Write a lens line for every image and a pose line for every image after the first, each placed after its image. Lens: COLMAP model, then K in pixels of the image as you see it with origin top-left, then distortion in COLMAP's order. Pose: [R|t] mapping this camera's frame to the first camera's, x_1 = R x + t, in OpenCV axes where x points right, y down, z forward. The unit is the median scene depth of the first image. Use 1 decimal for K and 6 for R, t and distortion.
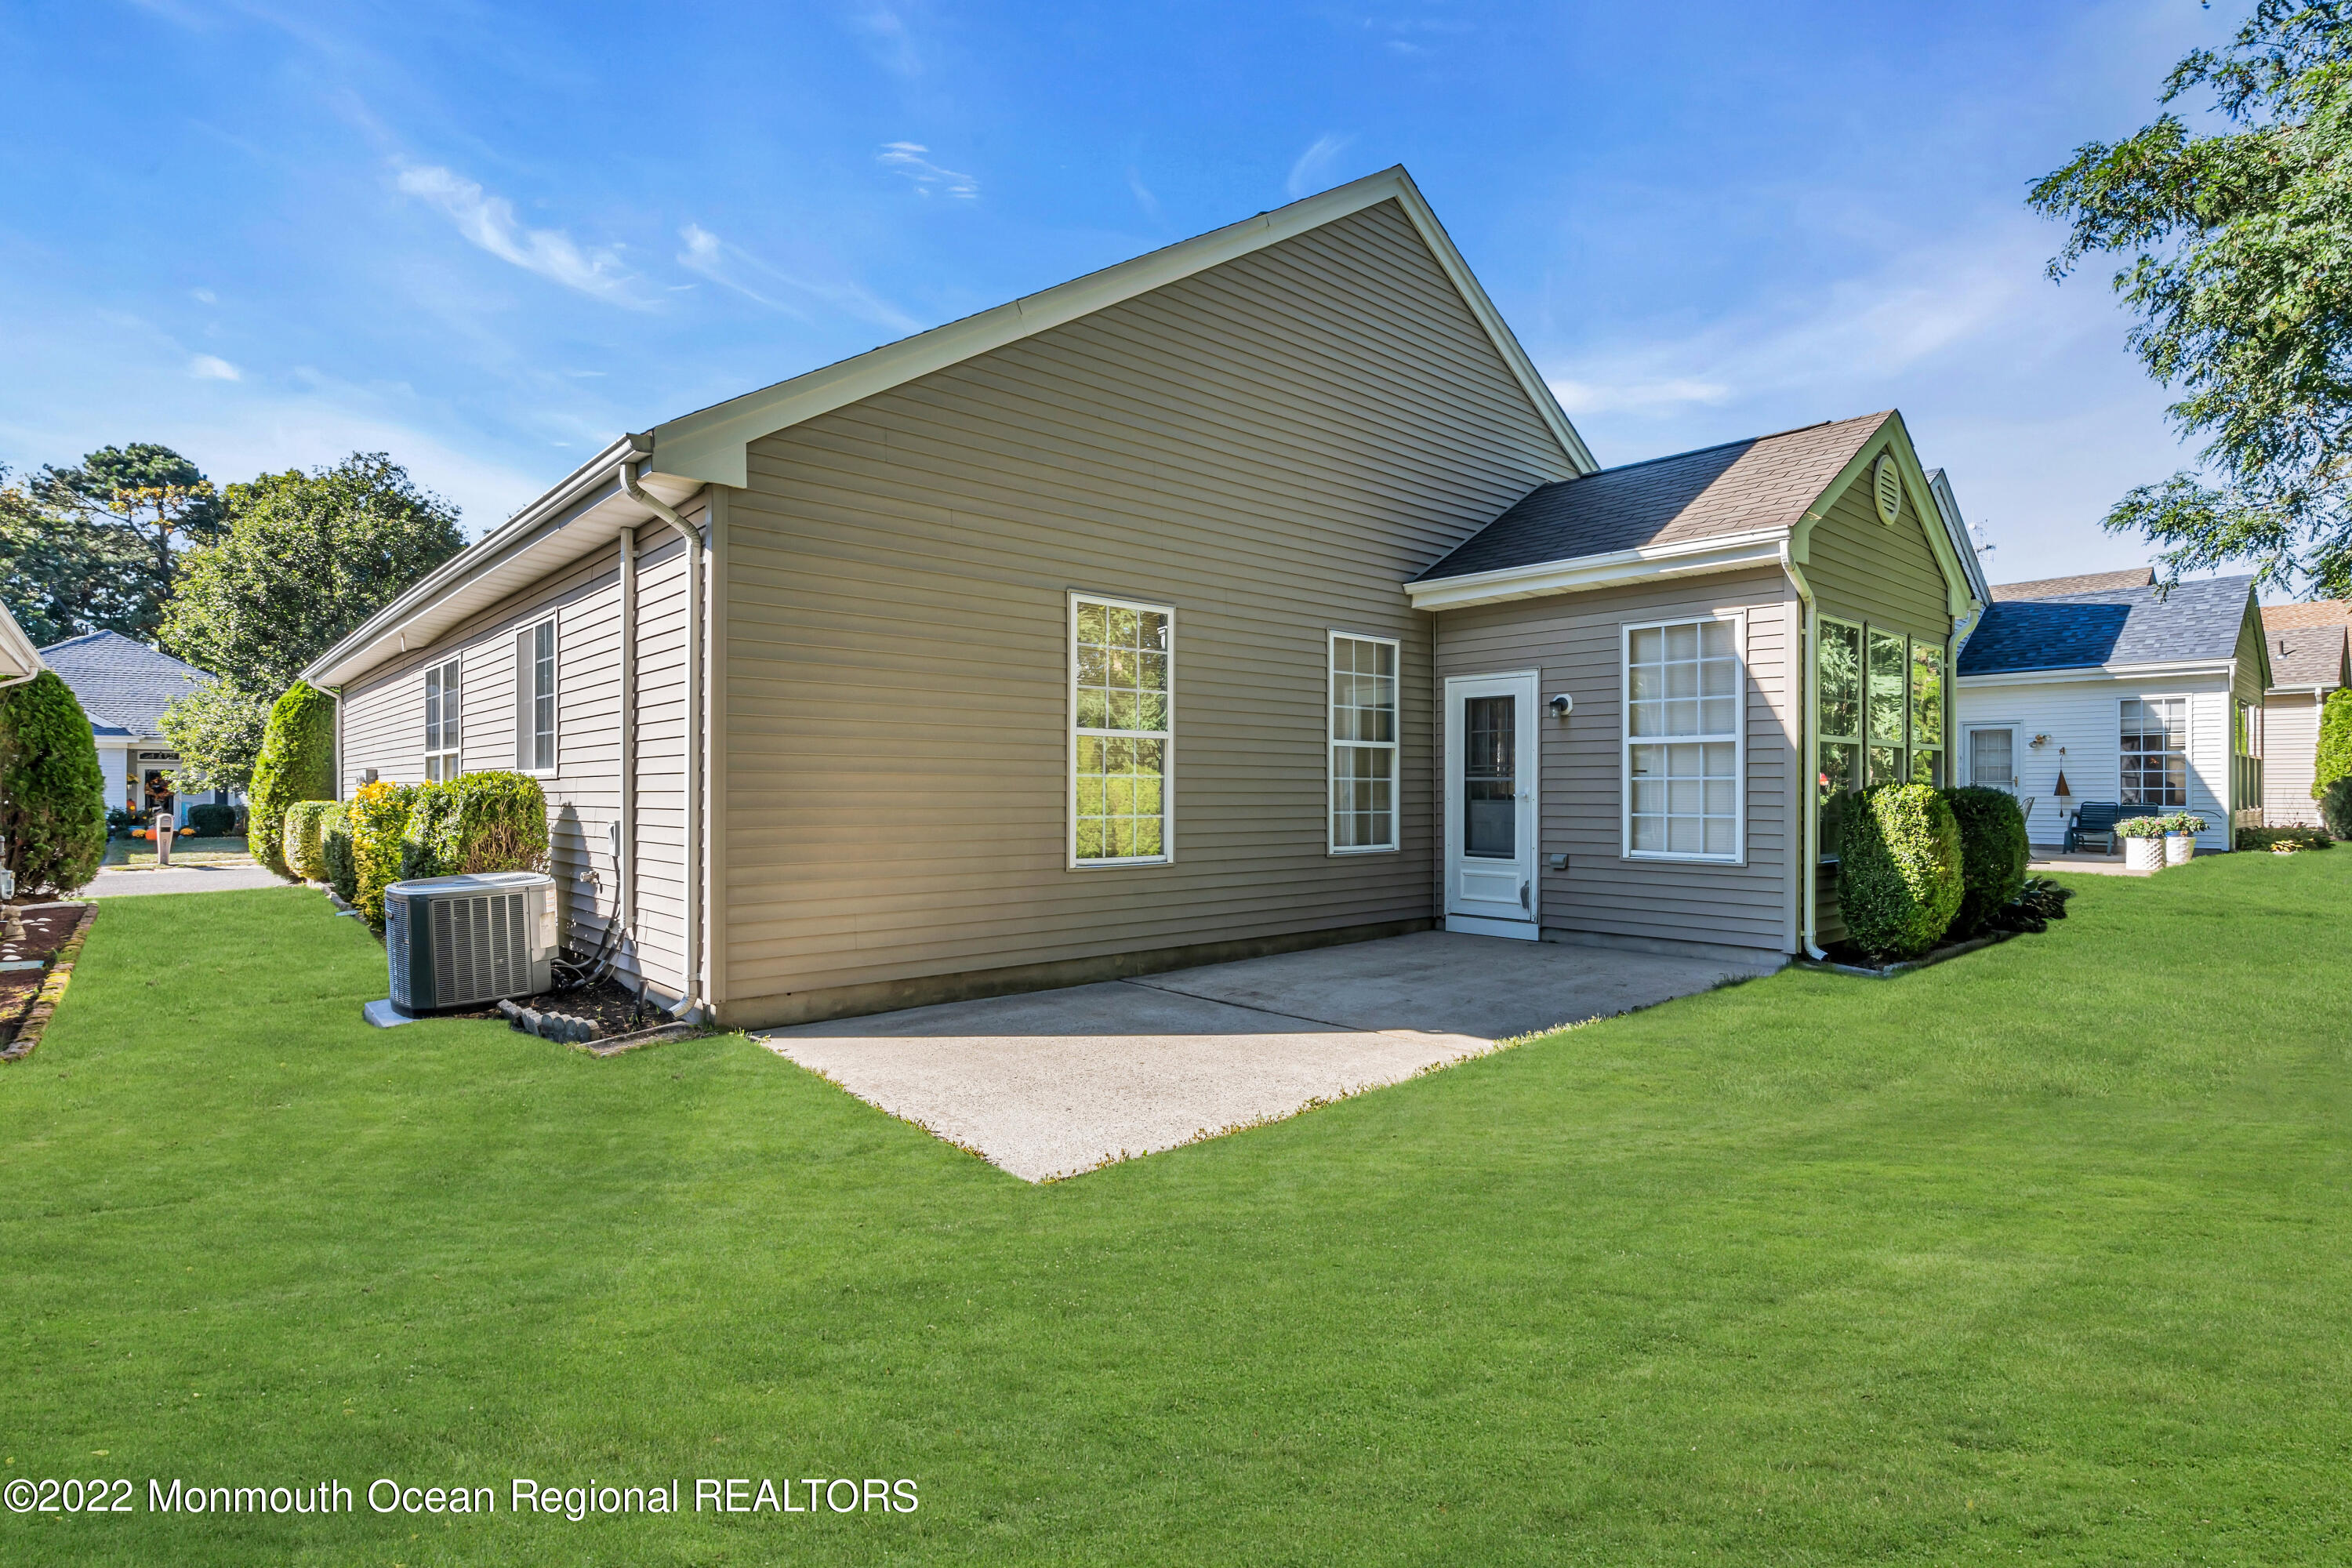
lens RADIAL K [[1065.8, 0, 1180.2], [0, 1065.8, 788.8], [0, 0, 1]] dist [-0.001862, 0.000358]
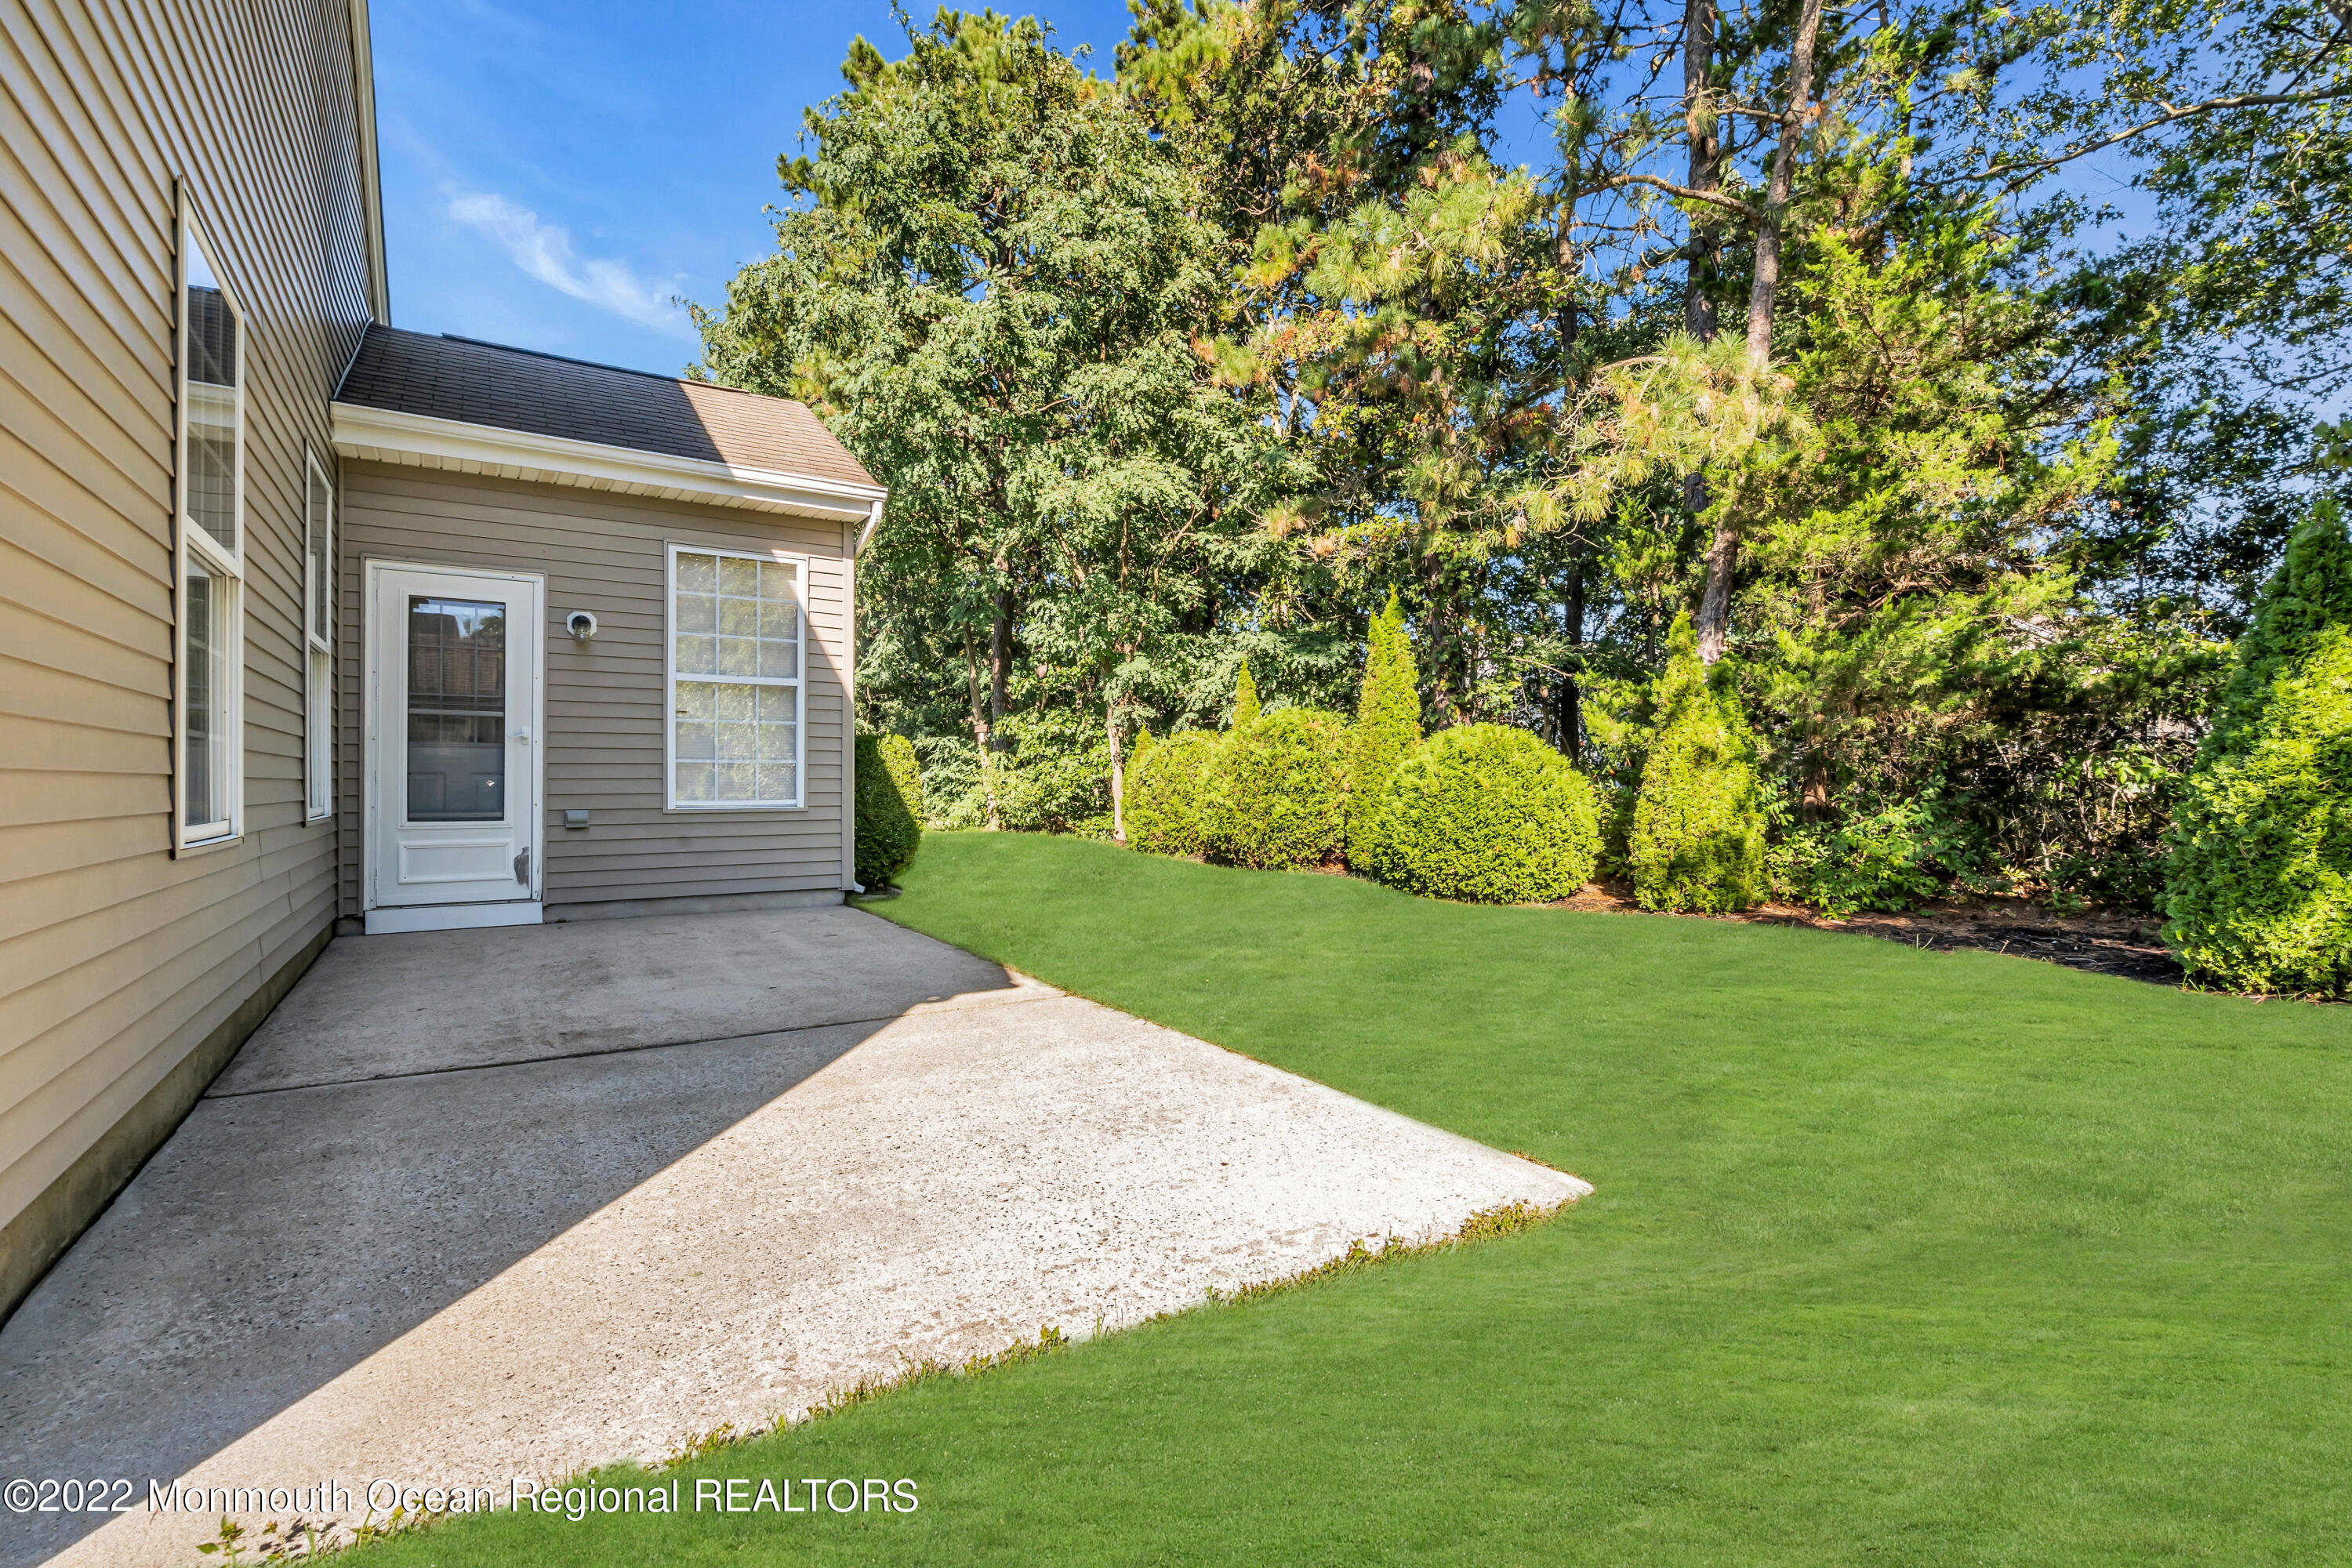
lens RADIAL K [[1044.8, 0, 1133.7], [0, 1044.8, 776.8], [0, 0, 1]] dist [-0.000068, 0.000135]
pose [[0.205262, 0.001751, 0.978706, -0.329459], [-0.004466, 0.999990, -0.000852, 0.035122], [-0.978697, -0.004196, 0.205267, 0.429003]]
